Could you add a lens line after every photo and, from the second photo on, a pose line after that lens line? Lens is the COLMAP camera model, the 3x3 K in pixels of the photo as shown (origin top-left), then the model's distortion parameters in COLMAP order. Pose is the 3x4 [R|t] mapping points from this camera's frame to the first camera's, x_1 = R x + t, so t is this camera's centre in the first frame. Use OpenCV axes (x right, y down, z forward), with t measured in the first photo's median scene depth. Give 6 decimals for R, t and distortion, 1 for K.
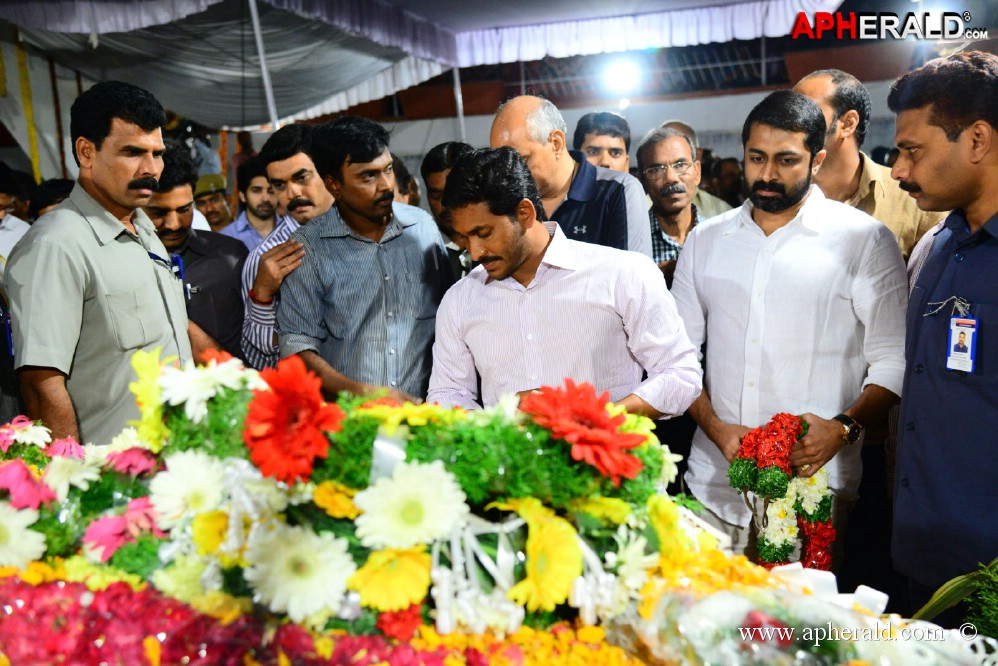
lens RADIAL K [[1166.5, 0, 506.4], [0, 1166.5, 336.4], [0, 0, 1]] dist [0.160508, 0.000000]
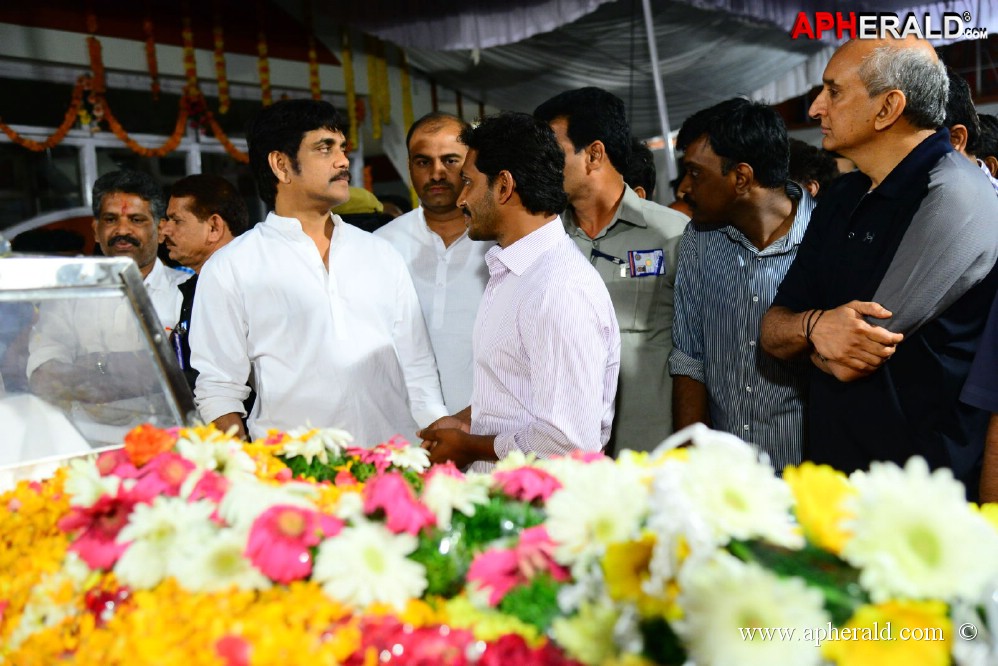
lens RADIAL K [[1315.1, 0, 494.3], [0, 1315.1, 325.0], [0, 0, 1]] dist [0.204014, 0.000000]
pose [[0.952739, -0.005650, -0.303738, -0.069324], [-0.014706, 0.997797, -0.064690, 0.059930], [0.303434, 0.066099, 0.950557, 0.159169]]
